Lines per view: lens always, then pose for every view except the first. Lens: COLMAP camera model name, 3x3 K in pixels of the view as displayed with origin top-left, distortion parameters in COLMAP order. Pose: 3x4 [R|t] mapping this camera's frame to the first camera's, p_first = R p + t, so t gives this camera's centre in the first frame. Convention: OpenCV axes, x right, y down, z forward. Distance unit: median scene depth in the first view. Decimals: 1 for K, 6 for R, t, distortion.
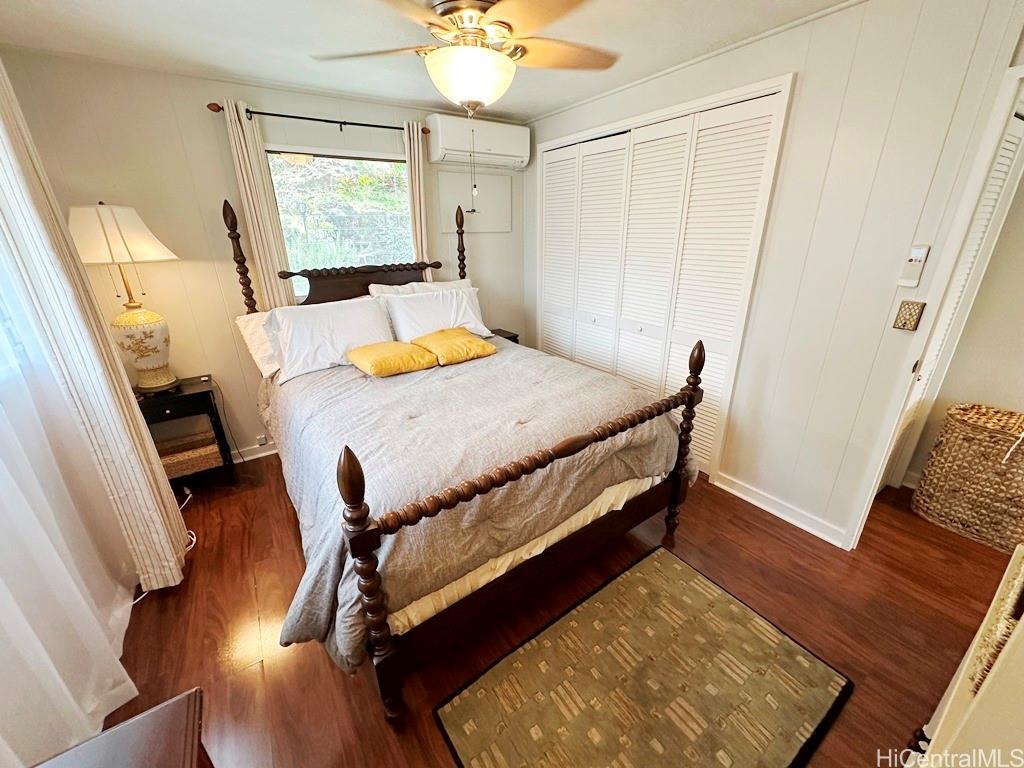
lens RADIAL K [[407.8, 0, 511.9], [0, 407.8, 381.2], [0, 0, 1]] dist [-0.001016, 0.000548]
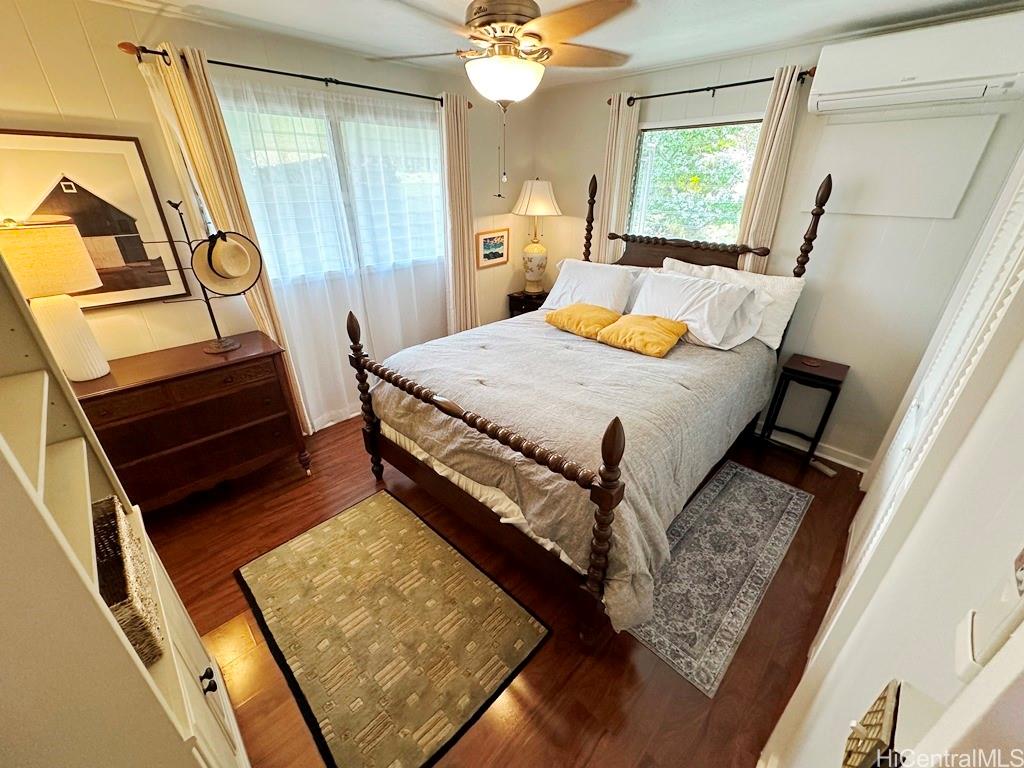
lens RADIAL K [[407.8, 0, 513.2], [0, 407.8, 380.6], [0, 0, 1]] dist [-0.001016, 0.000548]
pose [[0.193012, 0.441479, -0.876267, 0.806758], [-0.358494, 0.863047, 0.355854, -0.265875], [0.913361, 0.245452, 0.324846, 0.536368]]
